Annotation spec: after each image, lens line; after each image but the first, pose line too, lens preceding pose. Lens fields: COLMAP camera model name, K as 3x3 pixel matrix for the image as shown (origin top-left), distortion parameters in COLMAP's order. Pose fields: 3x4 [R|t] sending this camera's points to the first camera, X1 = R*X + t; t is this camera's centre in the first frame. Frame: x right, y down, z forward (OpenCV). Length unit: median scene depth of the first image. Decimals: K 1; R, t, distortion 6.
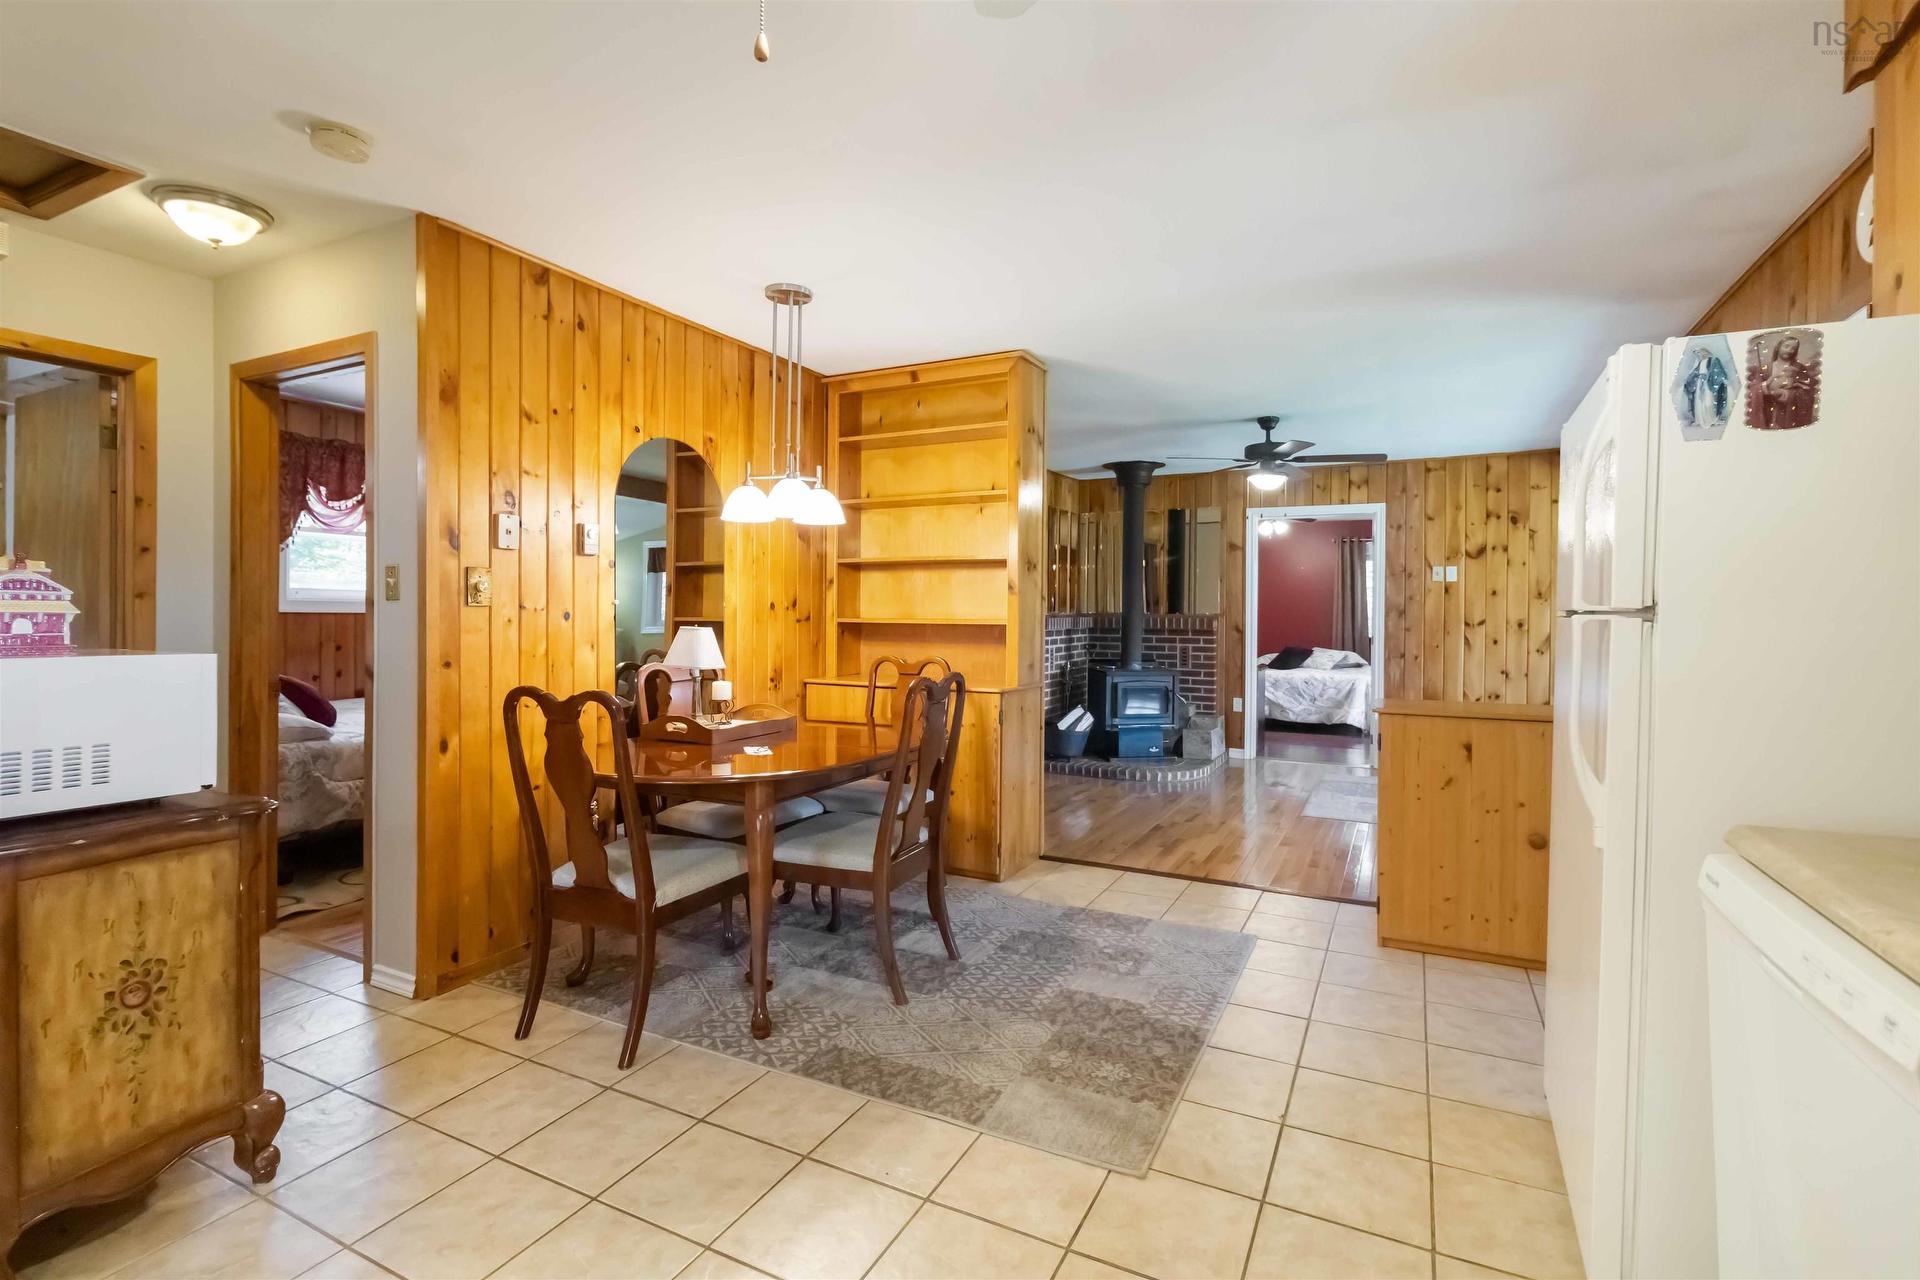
lens RADIAL K [[882.6, 0, 959.6], [0, 882.6, 621.5], [0, 0, 1]] dist [0.000644, 0.000340]
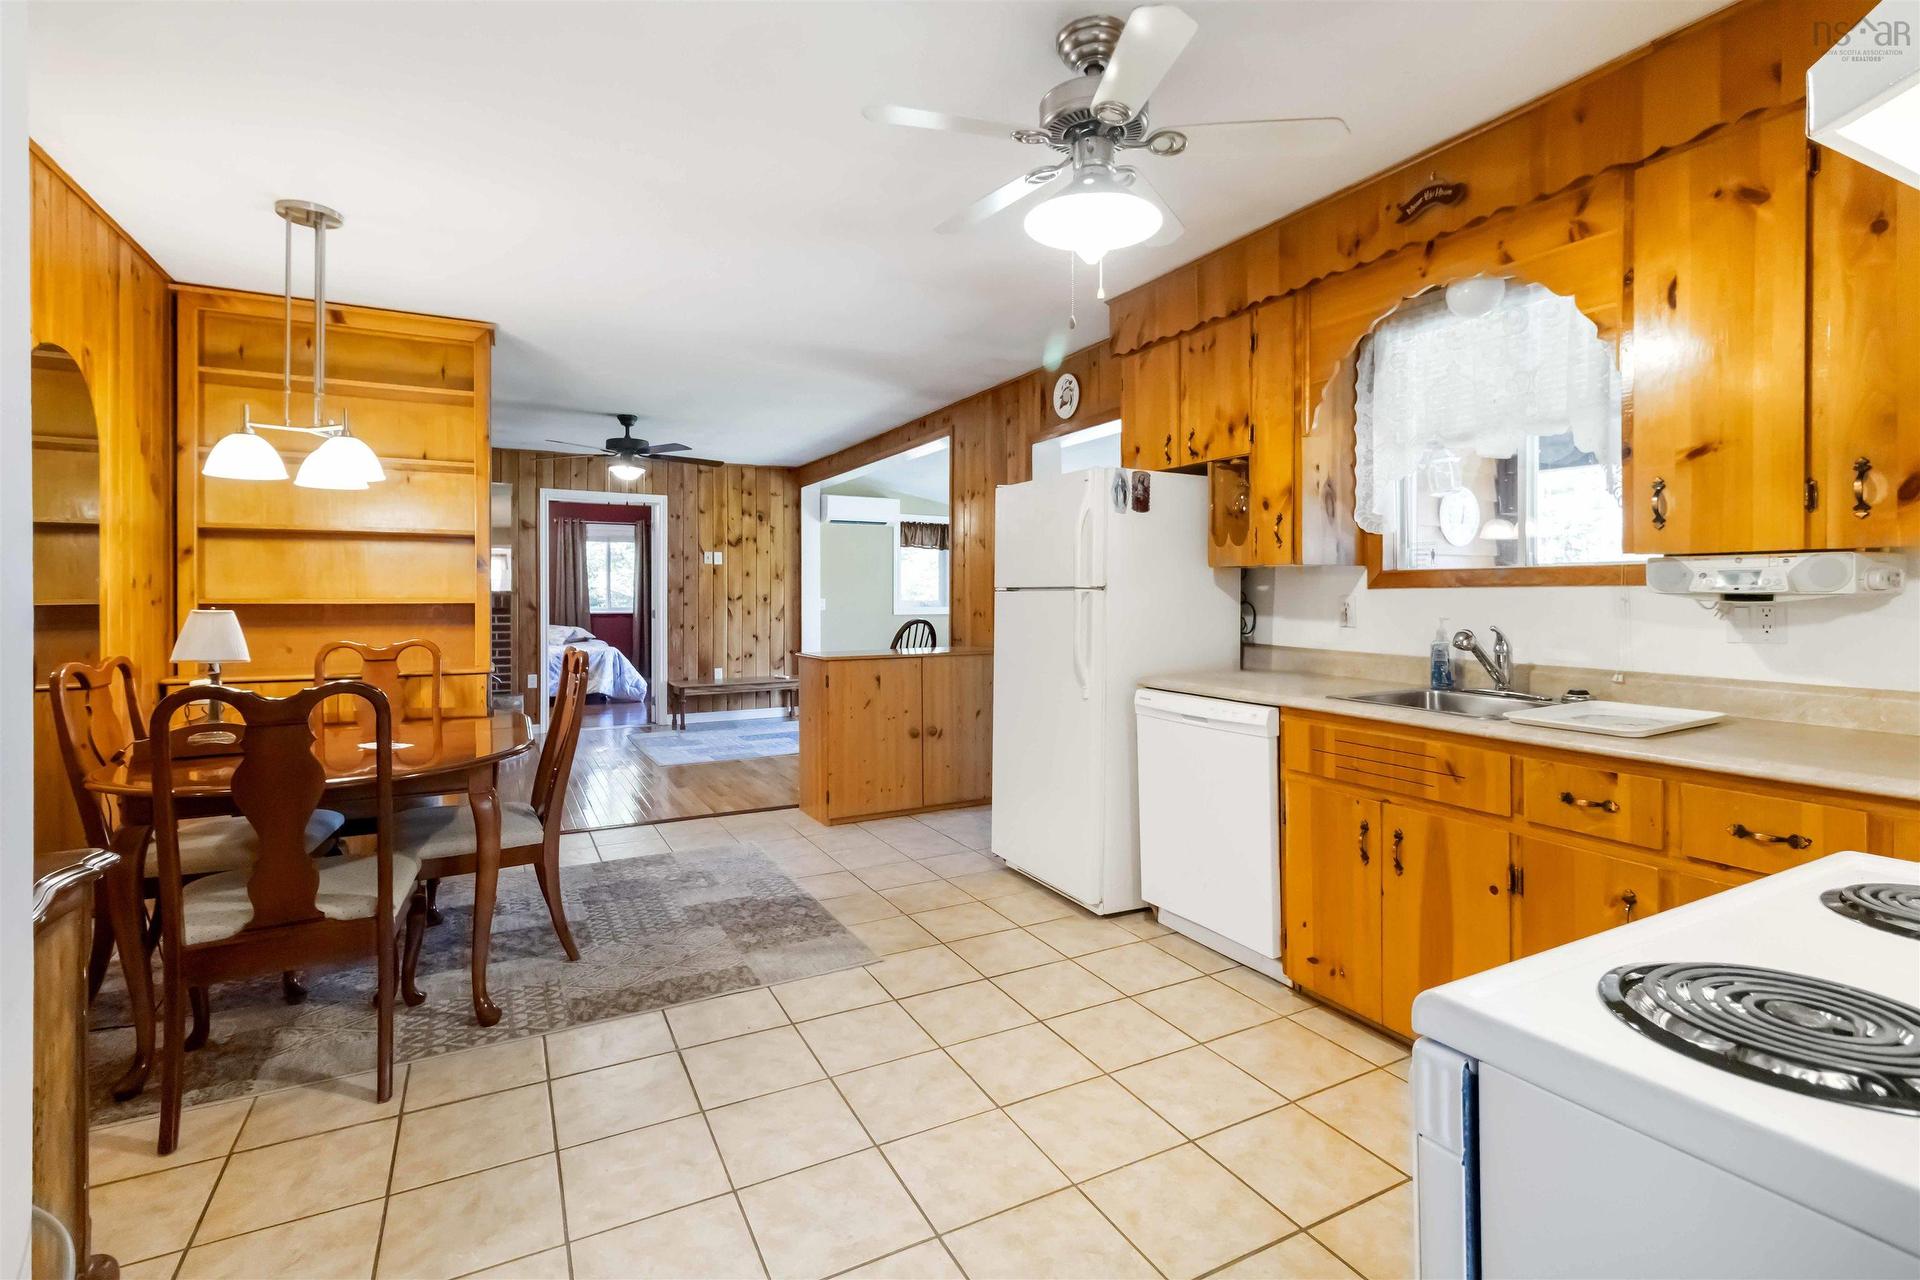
lens RADIAL K [[900.5, 0, 967.9], [0, 900.5, 593.4], [0, 0, 1]] dist [0.001861, 0.000581]
pose [[0.573897, -0.006353, 0.818903, -0.538389], [0.012080, 0.999927, -0.000708, 0.000259], [-0.818839, 0.010298, 0.573931, -0.009124]]
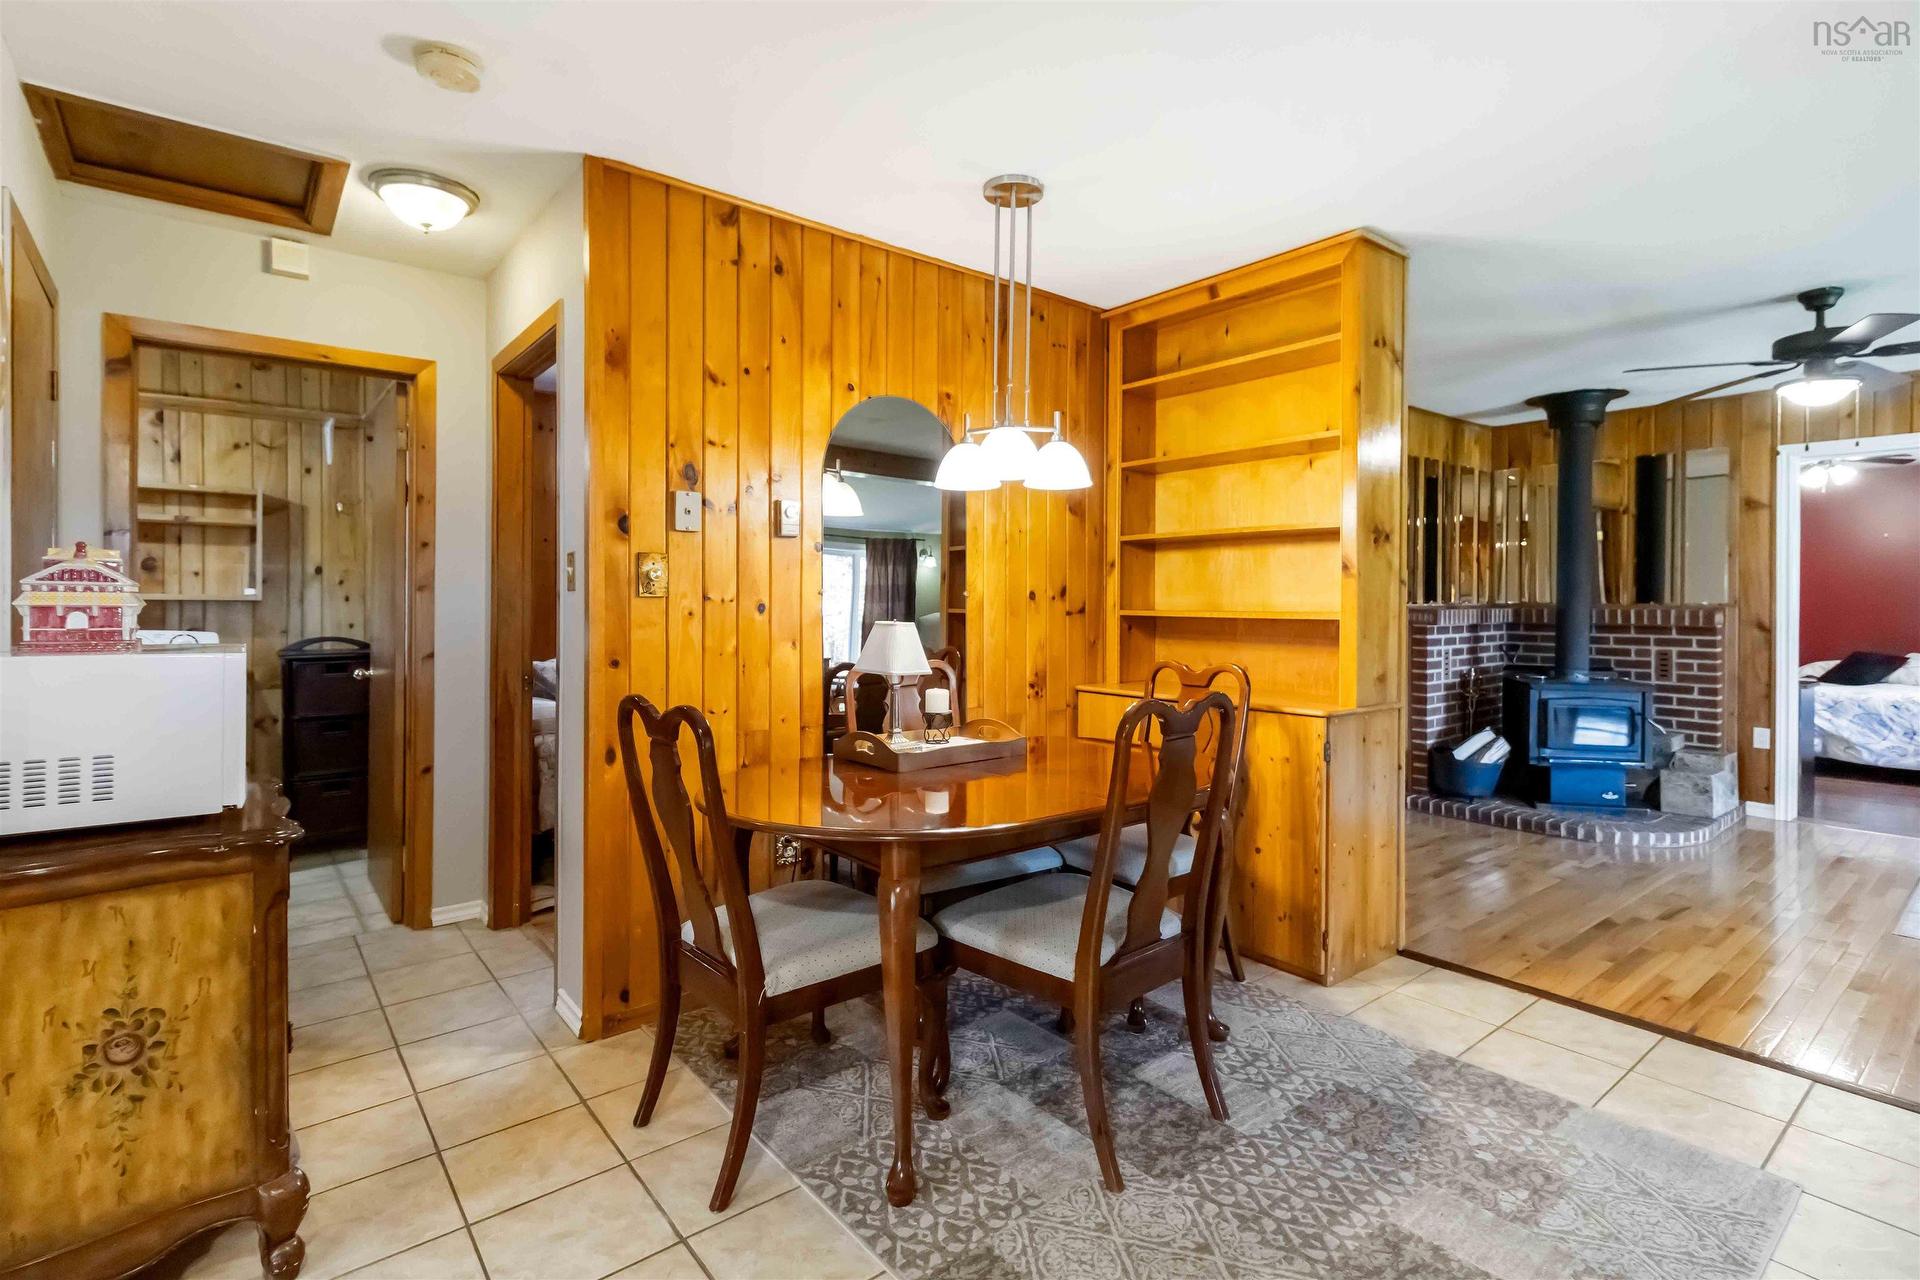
lens RADIAL K [[908.7, 0, 962.8], [0, 908.7, 607.4], [0, 0, 1]] dist [0.004570, 0.000016]
pose [[0.914400, -0.001206, -0.404810, 0.086772], [-0.001215, 0.999983, -0.005724, -0.001979], [0.404810, 0.005726, 0.914383, 0.254960]]
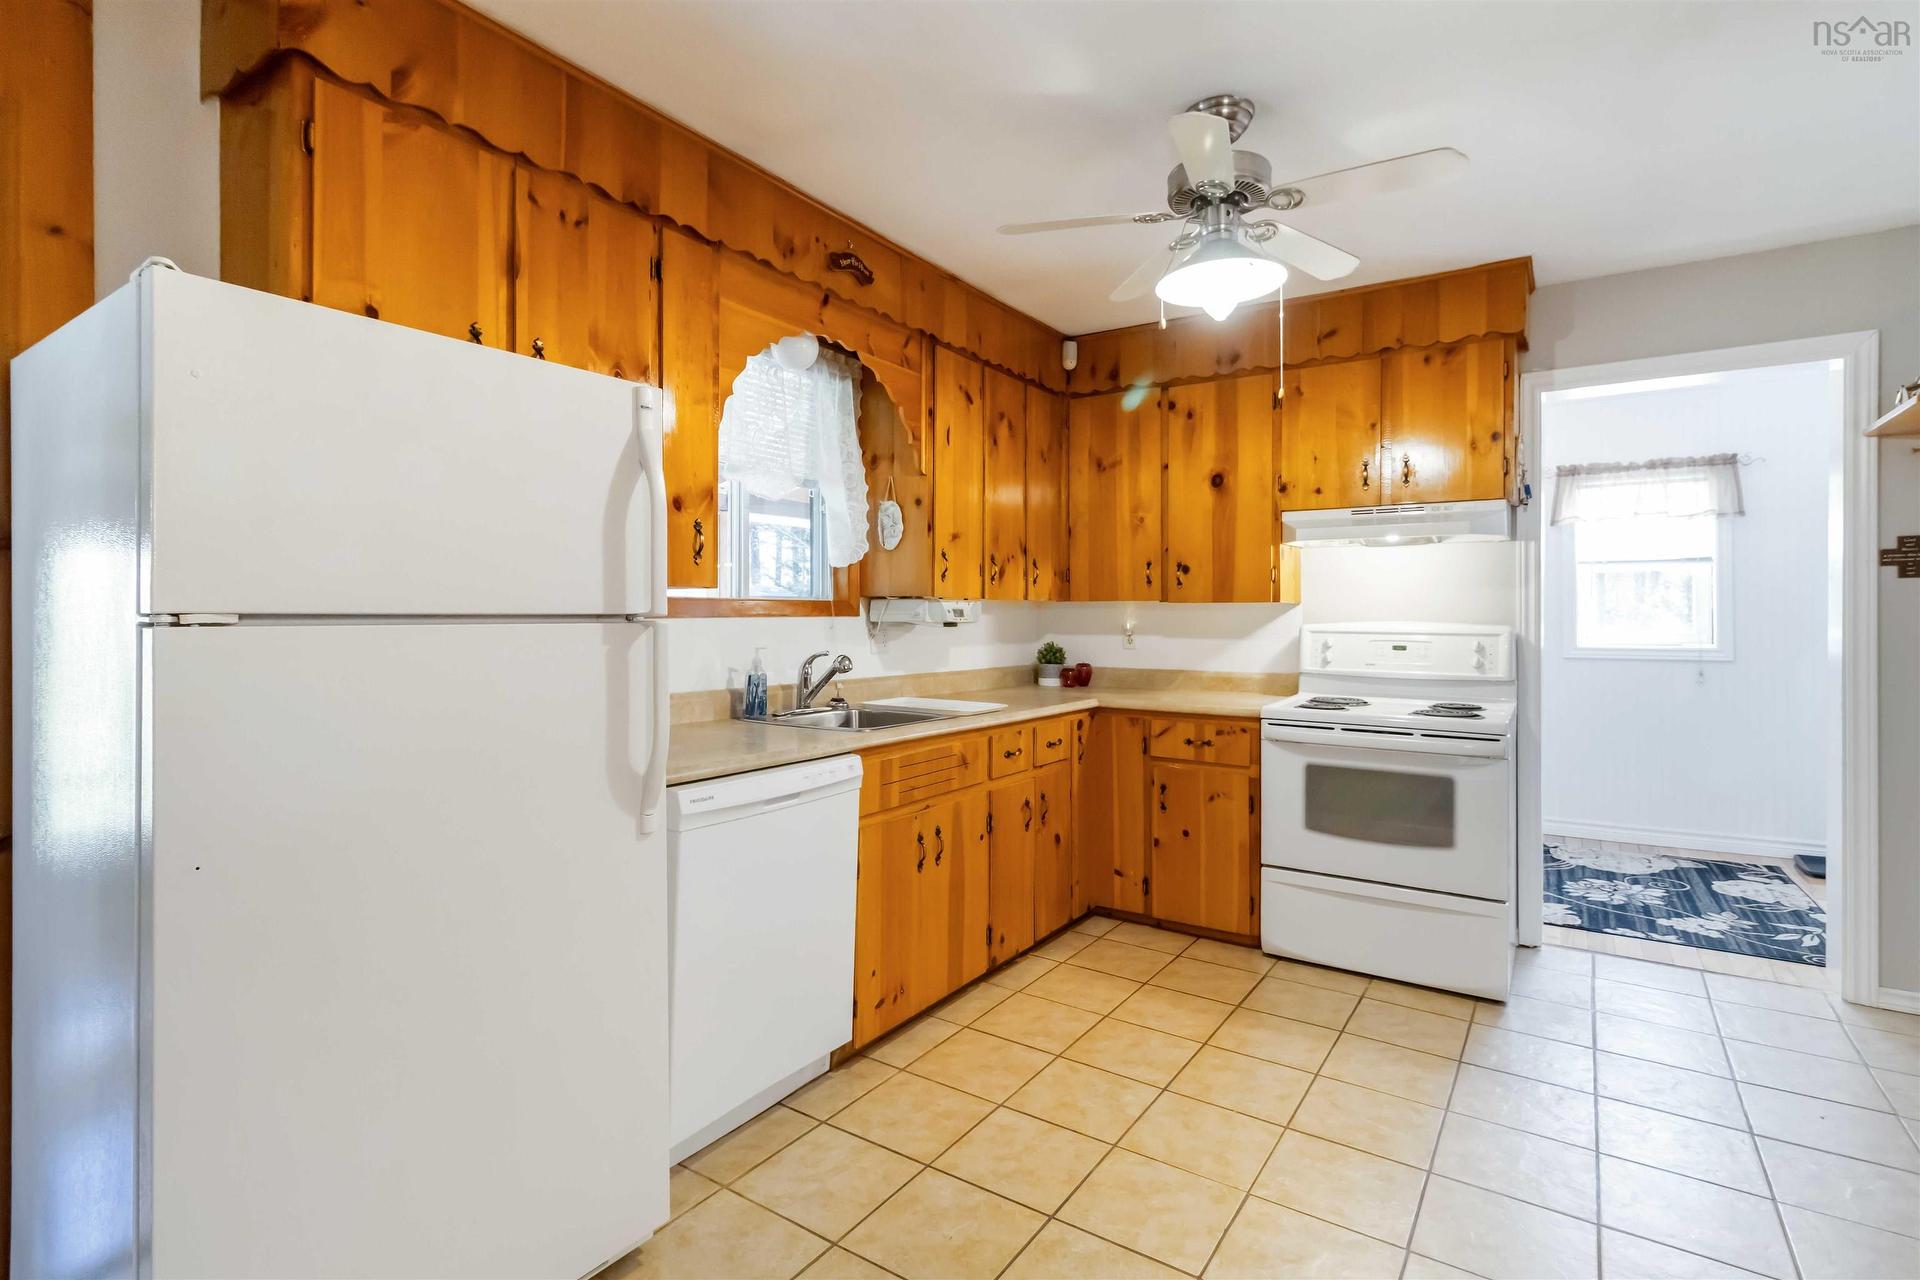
lens RADIAL K [[921.4, 0, 966.2], [0, 921.4, 608.2], [0, 0, 1]] dist [0.002107, 0.000279]
pose [[-0.994008, -0.008341, 0.108989, 0.091691], [-0.008126, 0.999964, 0.002414, -0.012152], [-0.109005, 0.001514, -0.994040, 0.919503]]
